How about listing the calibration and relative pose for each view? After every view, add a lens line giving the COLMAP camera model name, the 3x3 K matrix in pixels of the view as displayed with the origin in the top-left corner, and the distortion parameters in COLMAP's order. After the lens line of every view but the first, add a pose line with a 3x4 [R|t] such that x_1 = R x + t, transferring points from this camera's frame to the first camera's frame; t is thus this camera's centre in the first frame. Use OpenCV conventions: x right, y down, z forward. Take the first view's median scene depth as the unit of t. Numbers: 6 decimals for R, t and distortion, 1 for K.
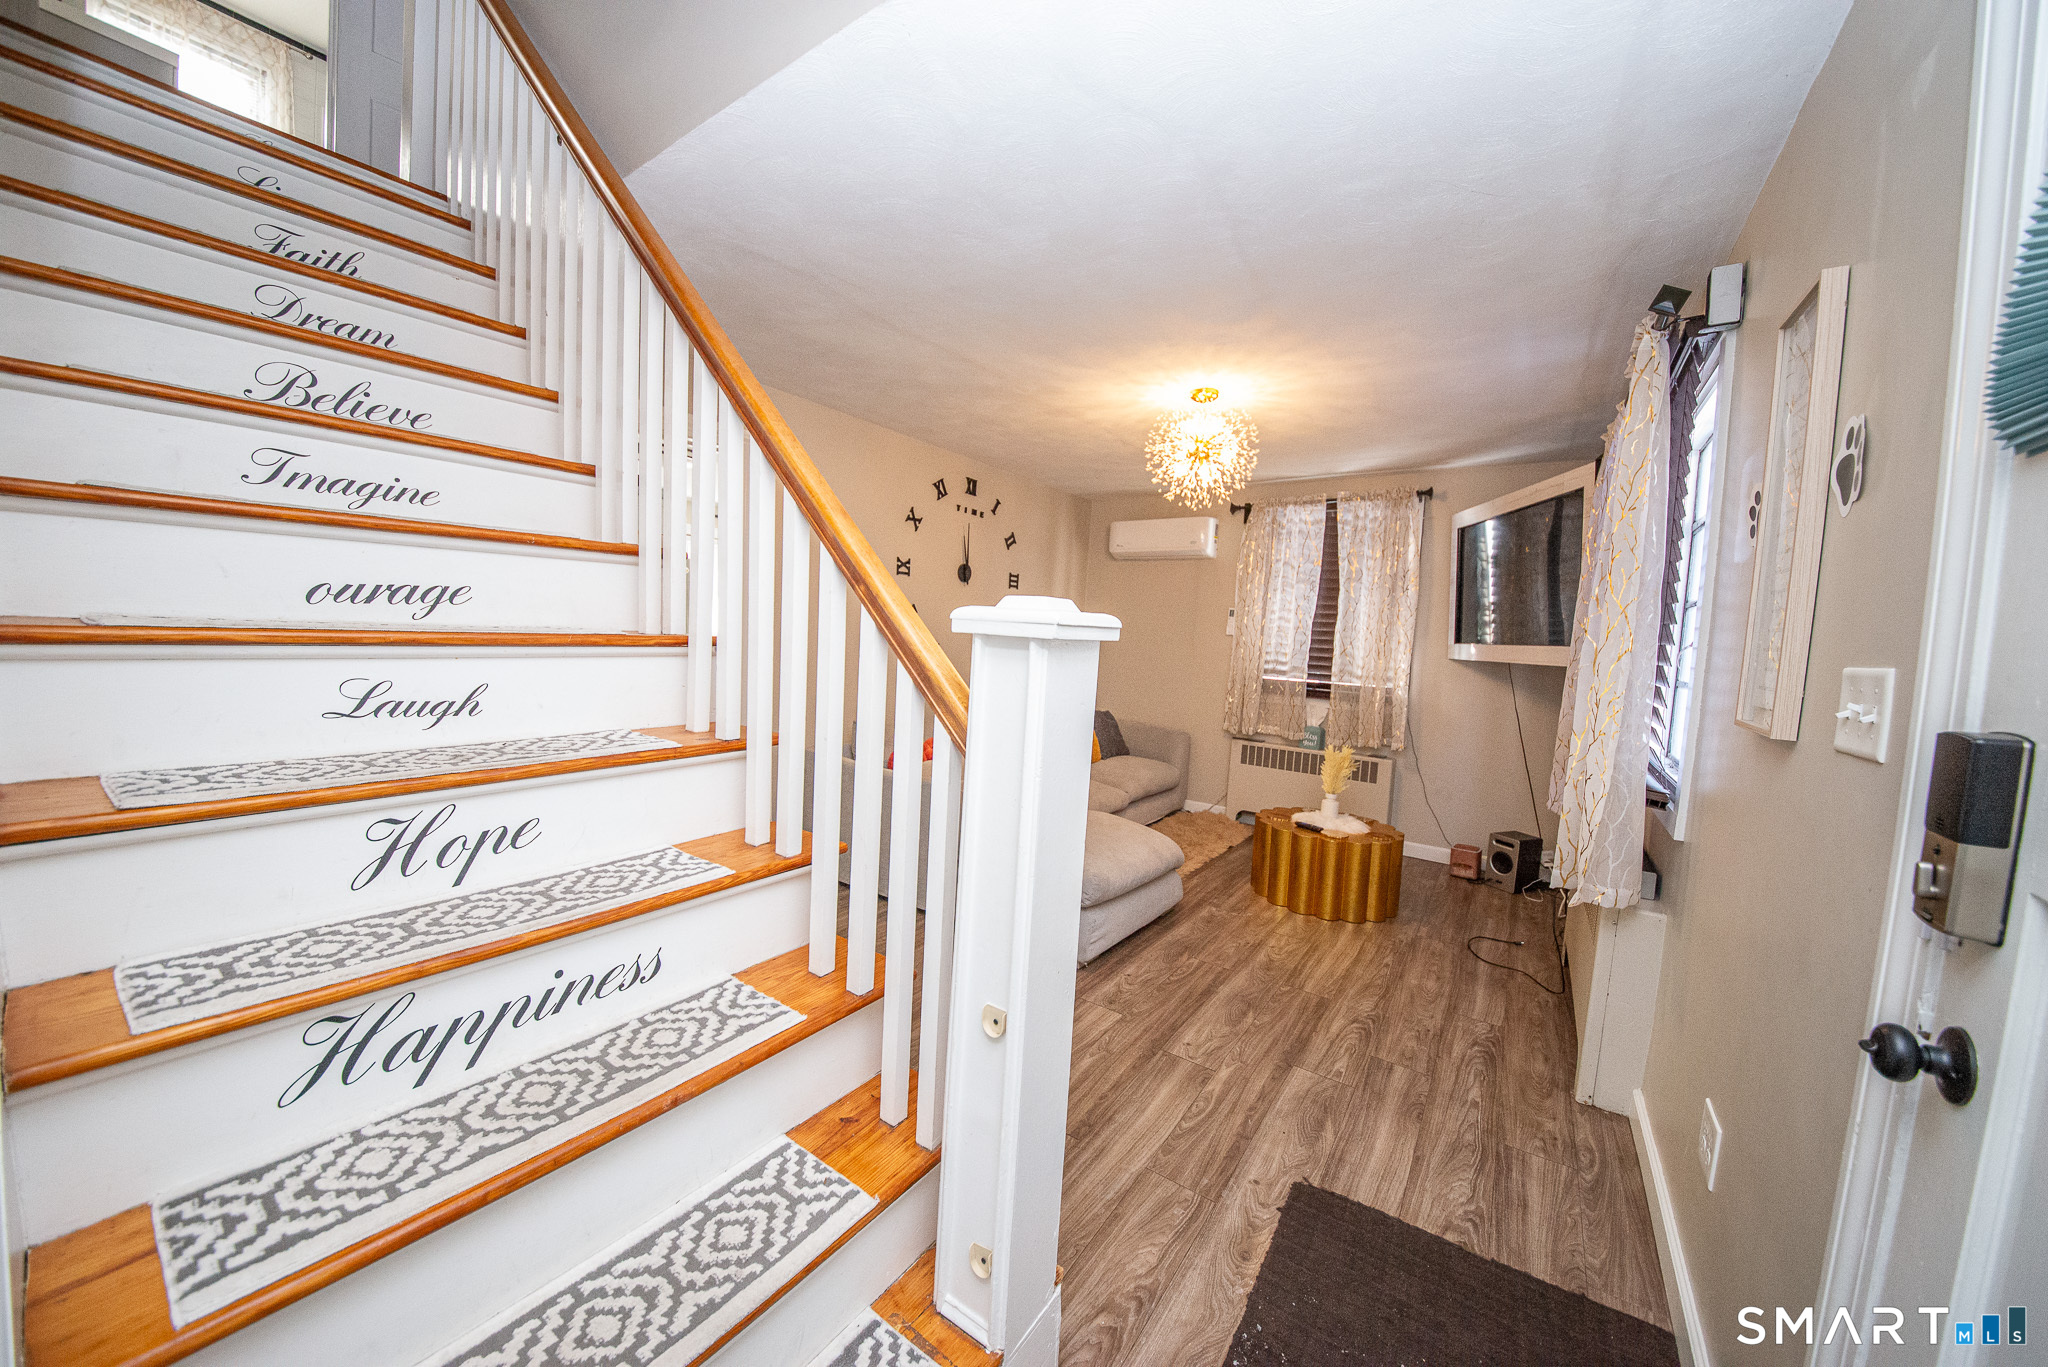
lens RADIAL K [[730.8, 0, 1016.8], [0, 730.8, 674.9], [0, 0, 1]] dist [0.028246, -0.012248]
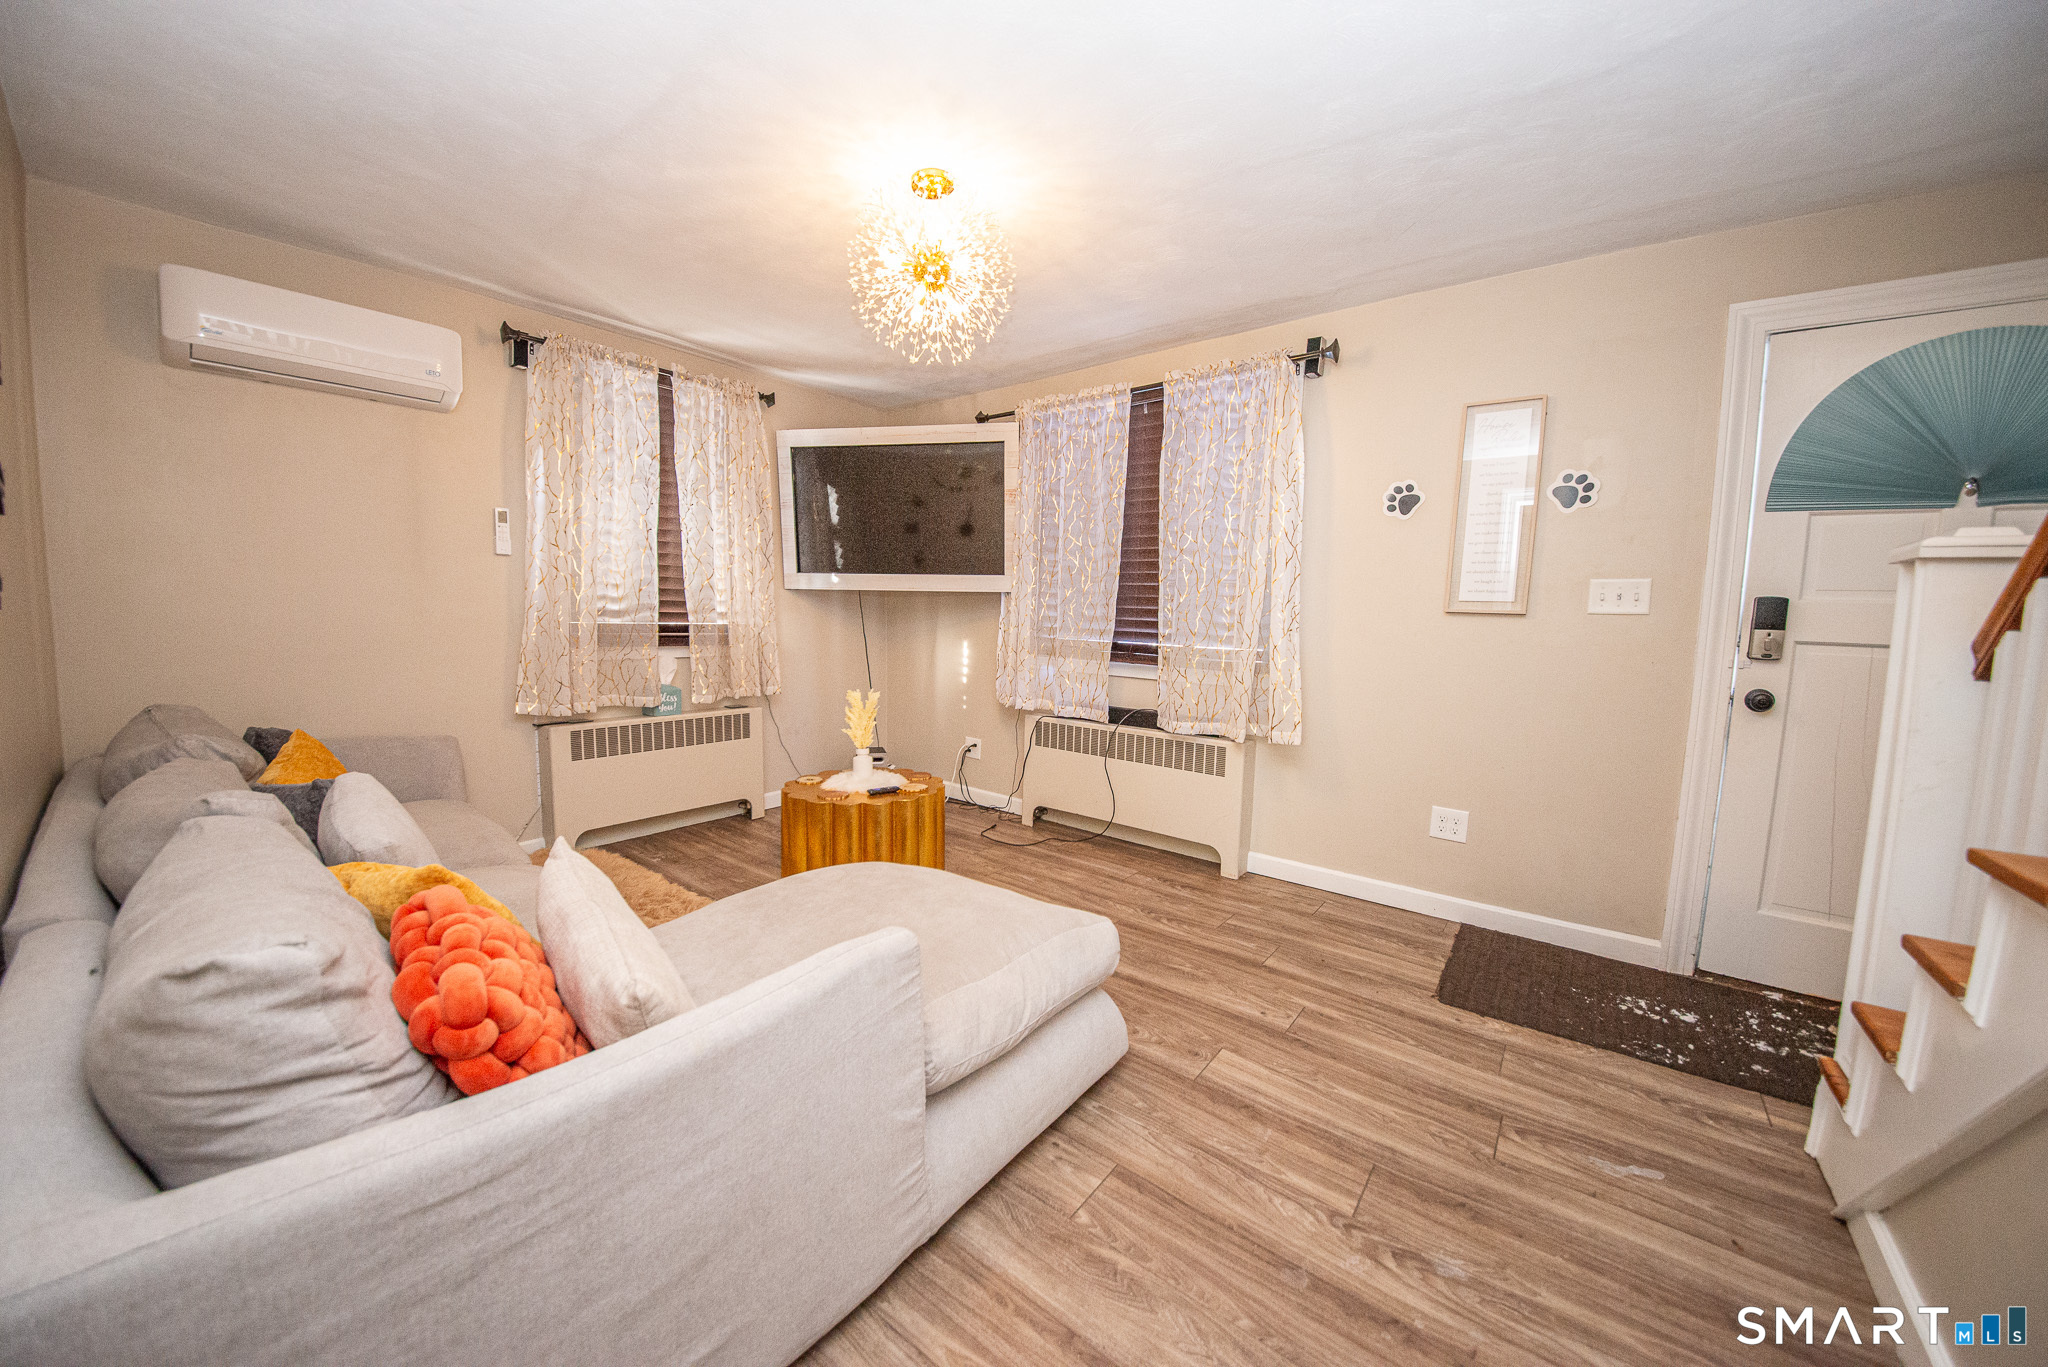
lens RADIAL K [[730.8, 0, 1016.8], [0, 730.8, 674.9], [0, 0, 1]] dist [0.028246, -0.012248]
pose [[0.047652, -0.139903, 0.989018, -0.348867], [0.039158, 0.989643, 0.138105, -0.030900], [-0.998096, 0.032147, 0.052637, 0.685820]]
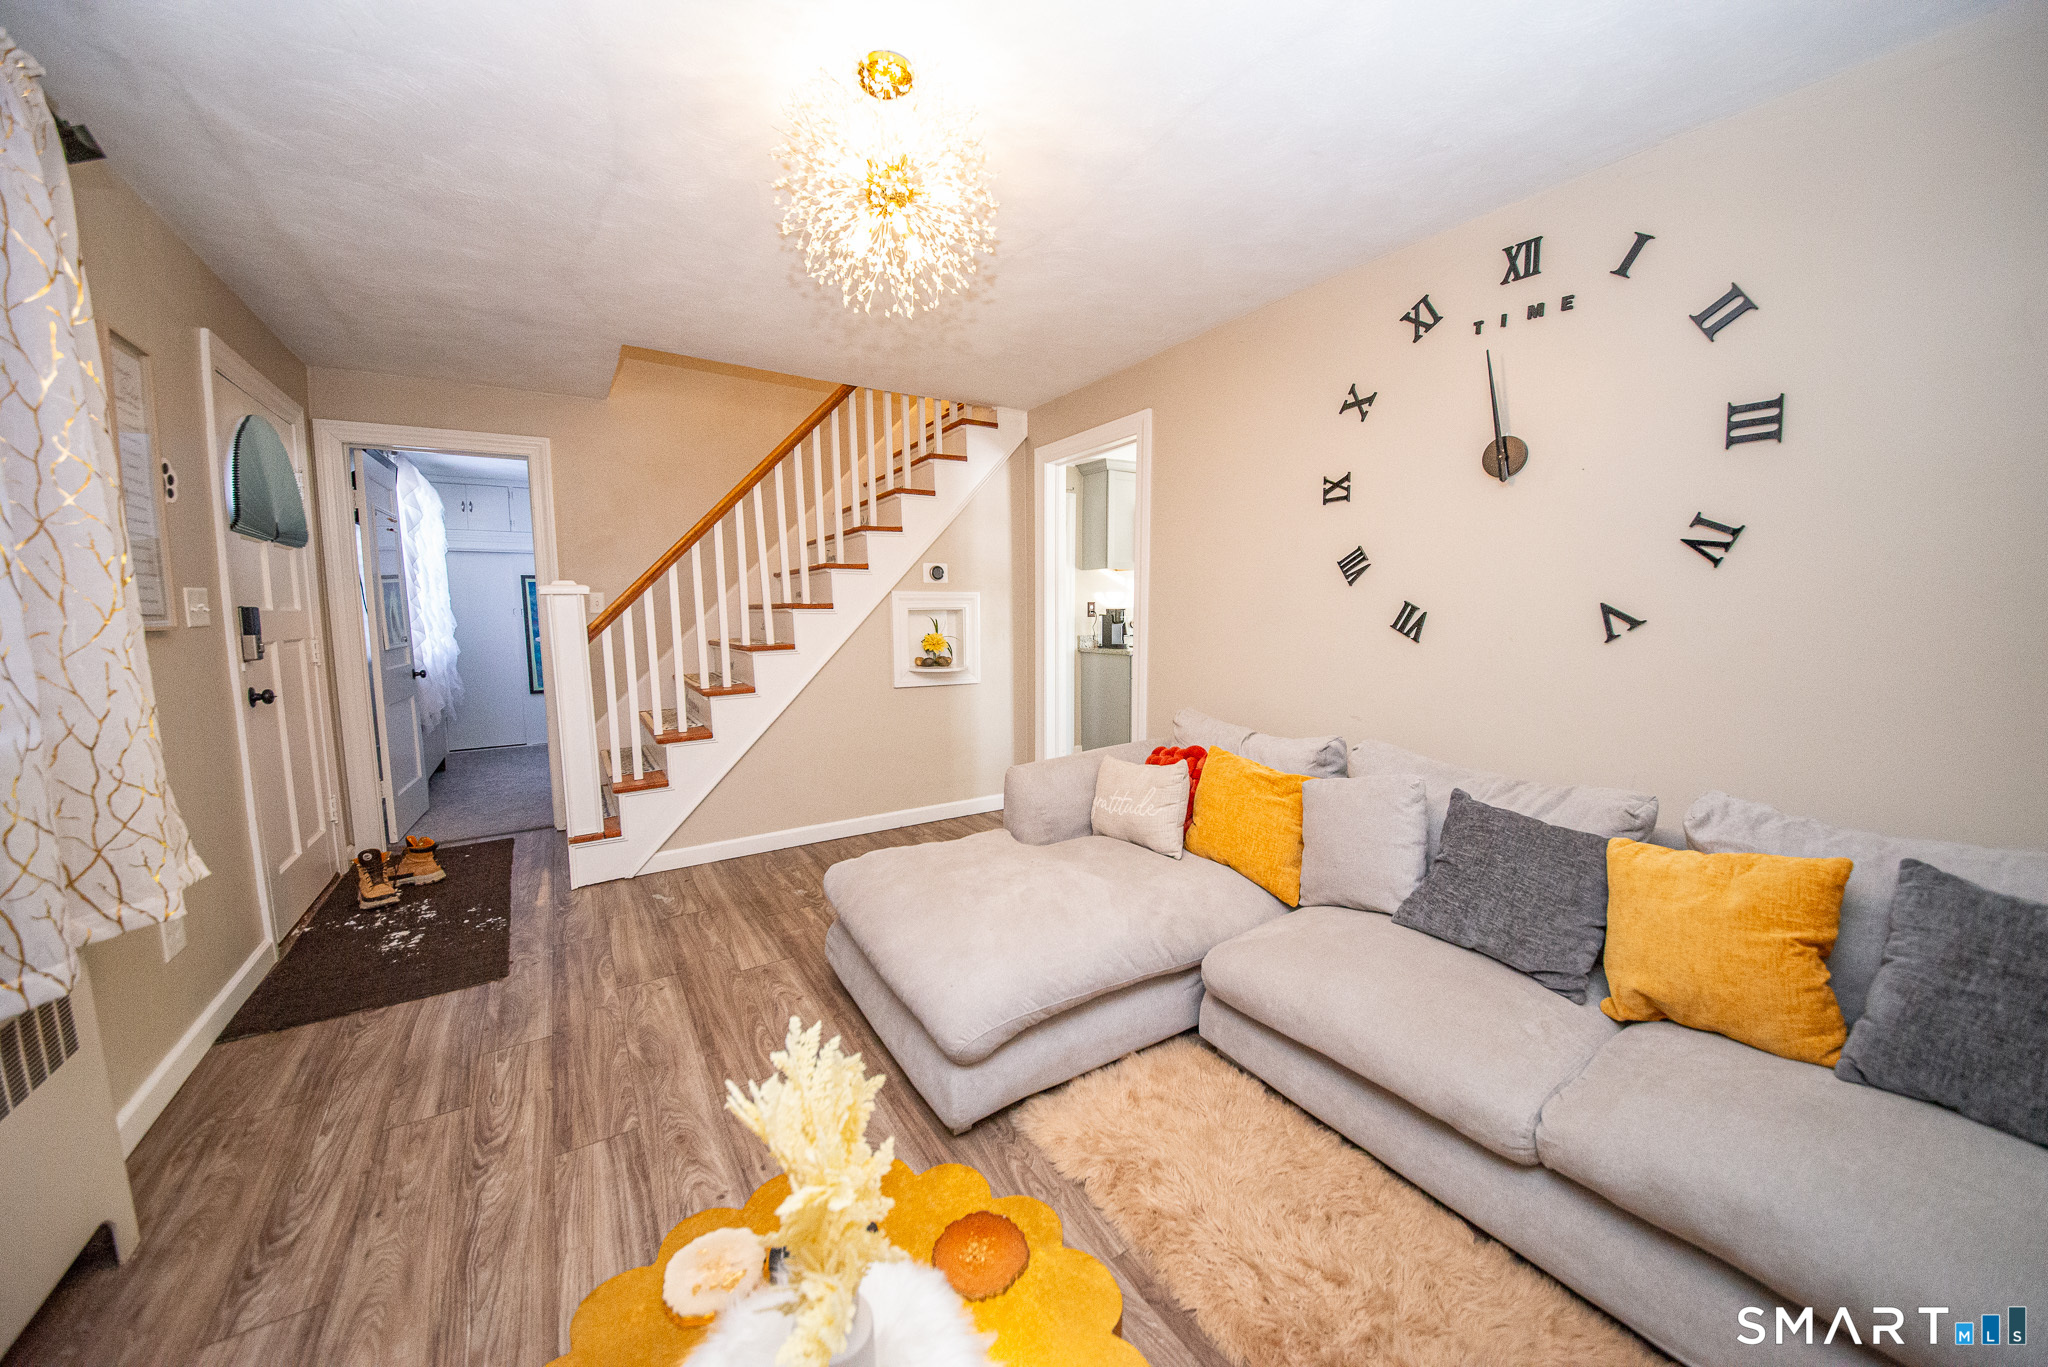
lens RADIAL K [[730.8, 0, 1016.8], [0, 730.8, 674.9], [0, 0, 1]] dist [0.028246, -0.012248]
pose [[-0.389221, 0.054957, -0.919504, 0.528118], [-0.062322, 0.994360, 0.085812, -0.027796], [0.919034, 0.090705, -0.383600, 0.995380]]
